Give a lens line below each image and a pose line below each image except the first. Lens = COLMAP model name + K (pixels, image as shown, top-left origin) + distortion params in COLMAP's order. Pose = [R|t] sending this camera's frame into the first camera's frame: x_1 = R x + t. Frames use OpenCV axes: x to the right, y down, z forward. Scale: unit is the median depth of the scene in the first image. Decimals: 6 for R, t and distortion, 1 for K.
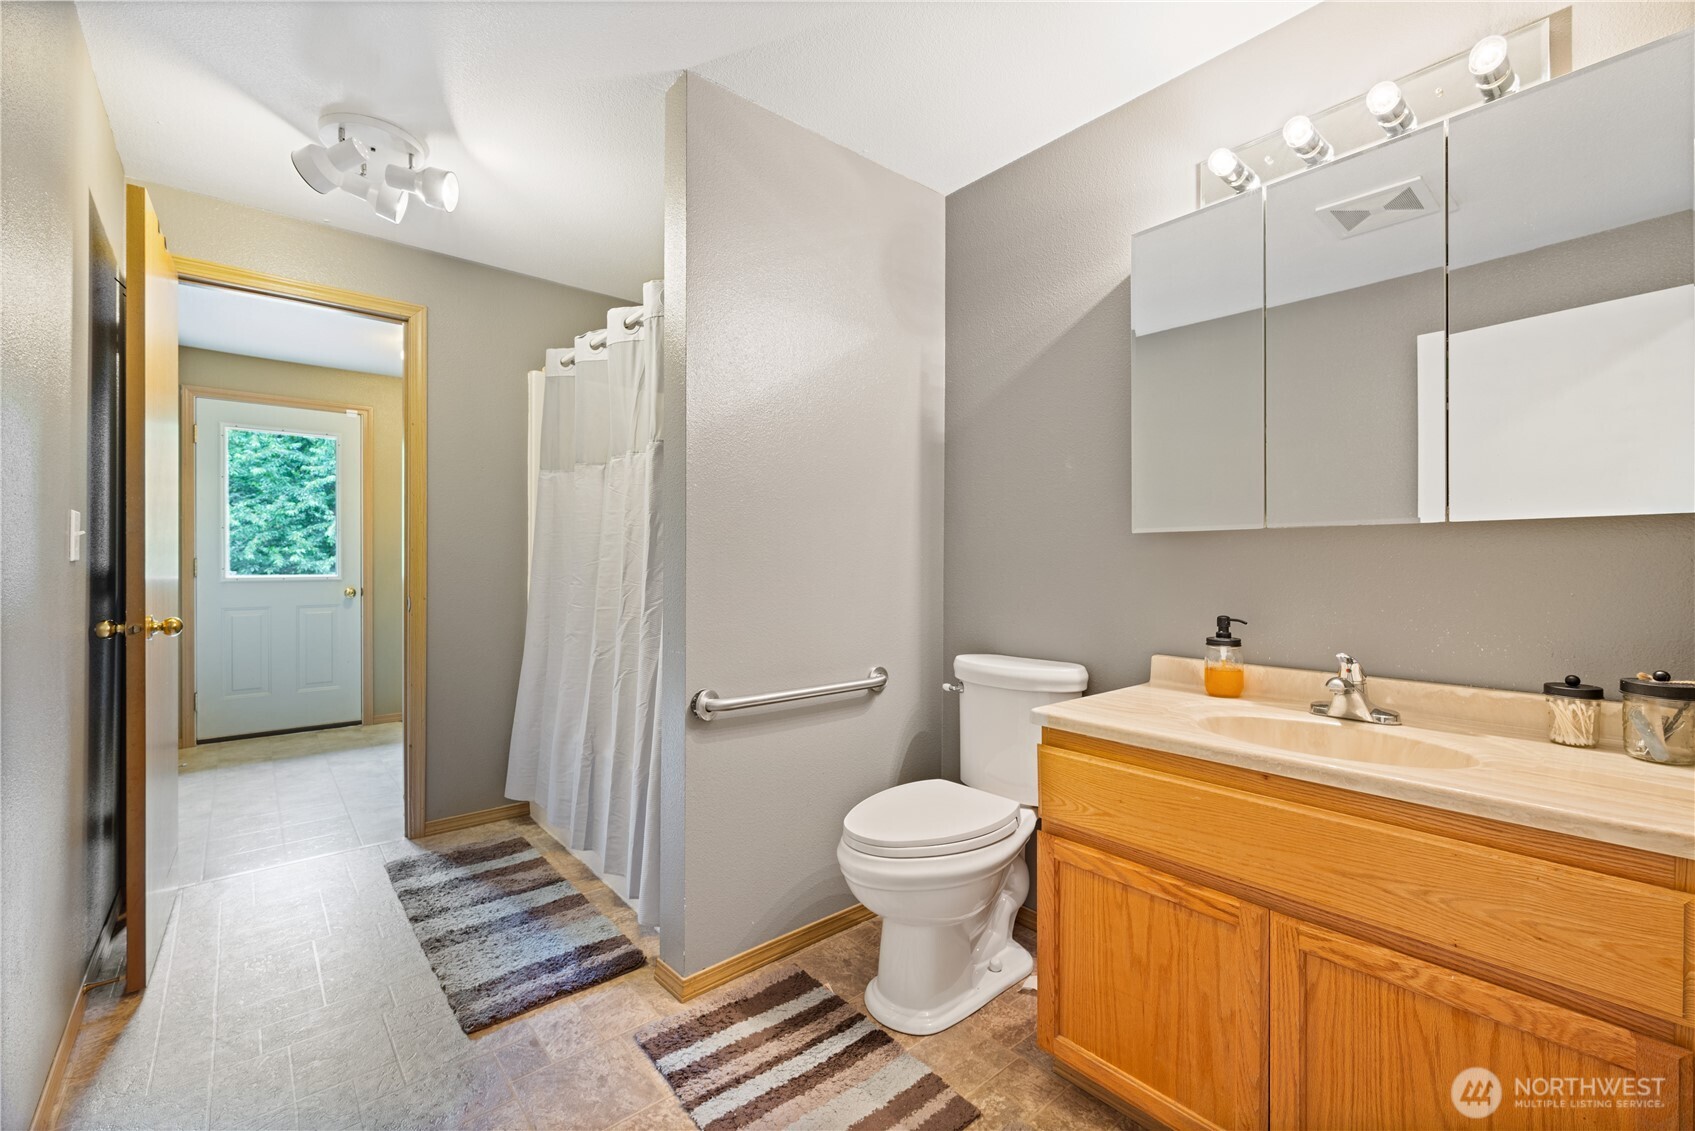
lens RADIAL K [[707.5, 0, 842.7], [0, 707.5, 564.2], [0, 0, 1]] dist [0.002444, -0.000553]
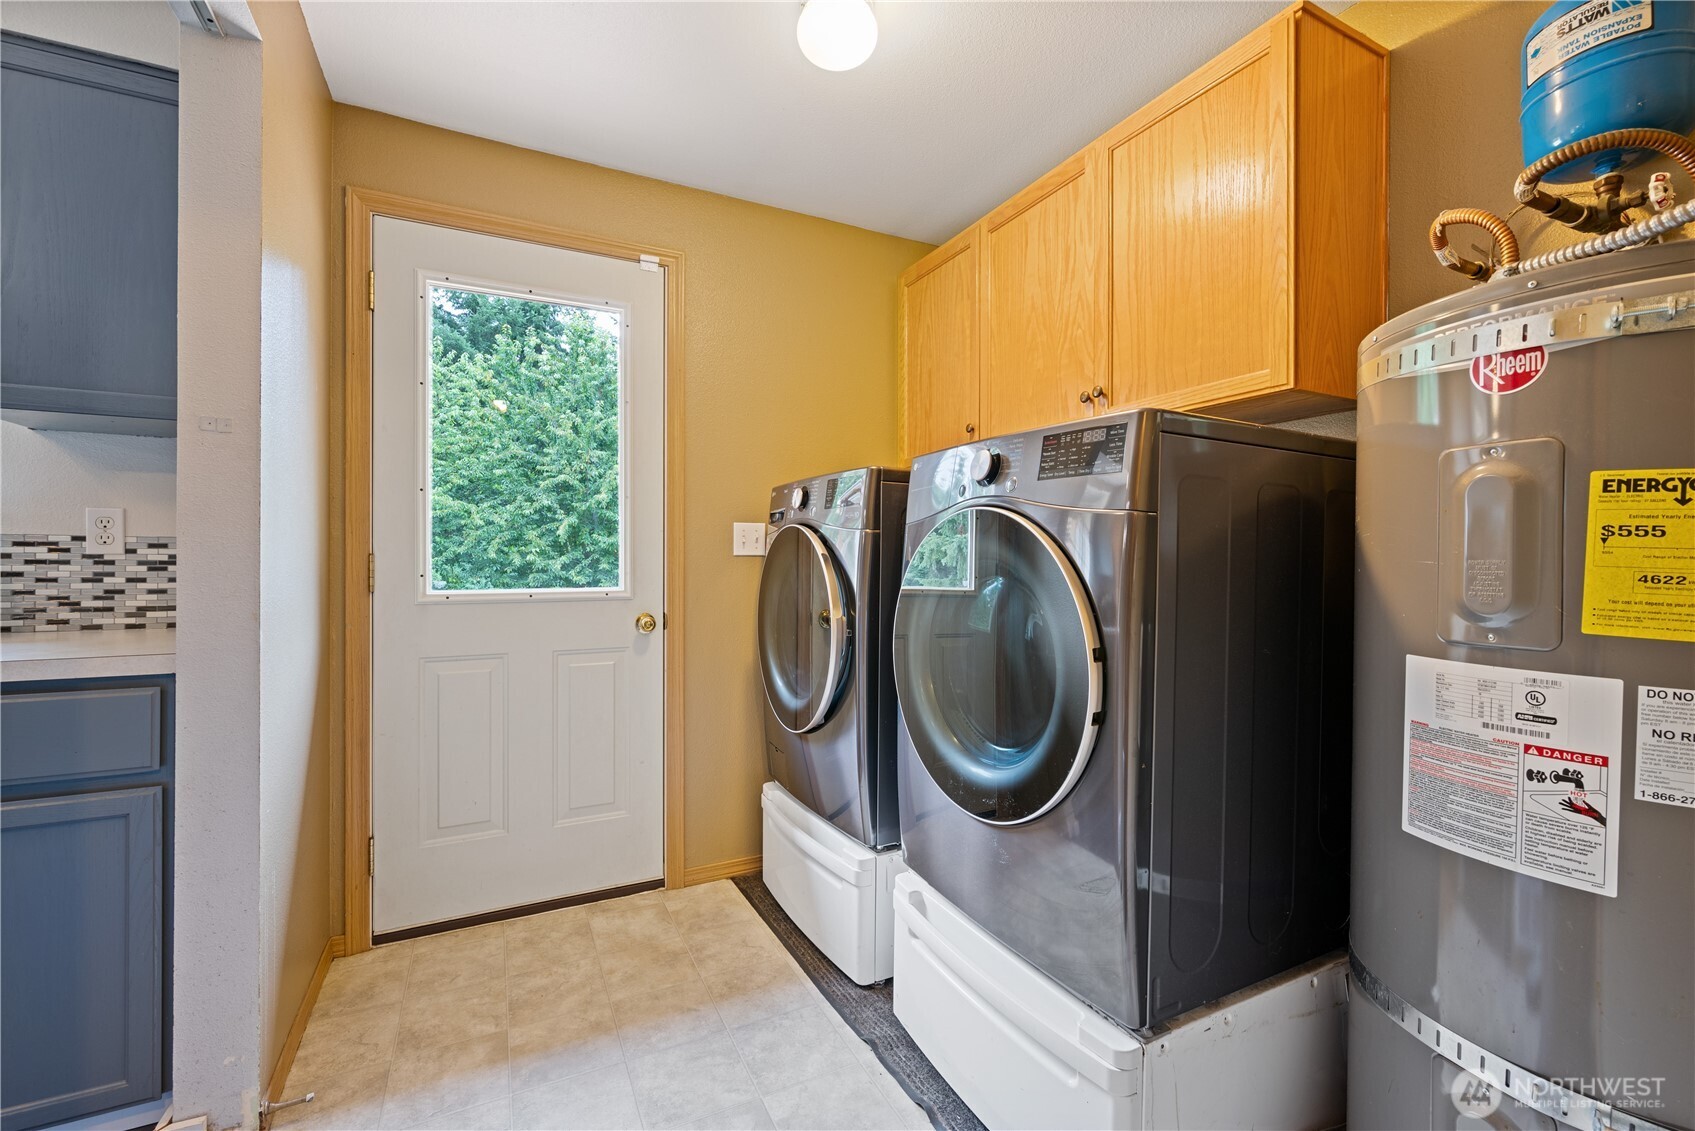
lens RADIAL K [[707.5, 0, 839.8], [0, 707.5, 558.2], [0, 0, 1]] dist [0.002444, -0.000553]
pose [[0.970499, -0.001506, -0.241099, -0.101254], [-0.000089, 0.999978, -0.006605, -0.000445], [0.241103, 0.006432, 0.970478, 0.125964]]
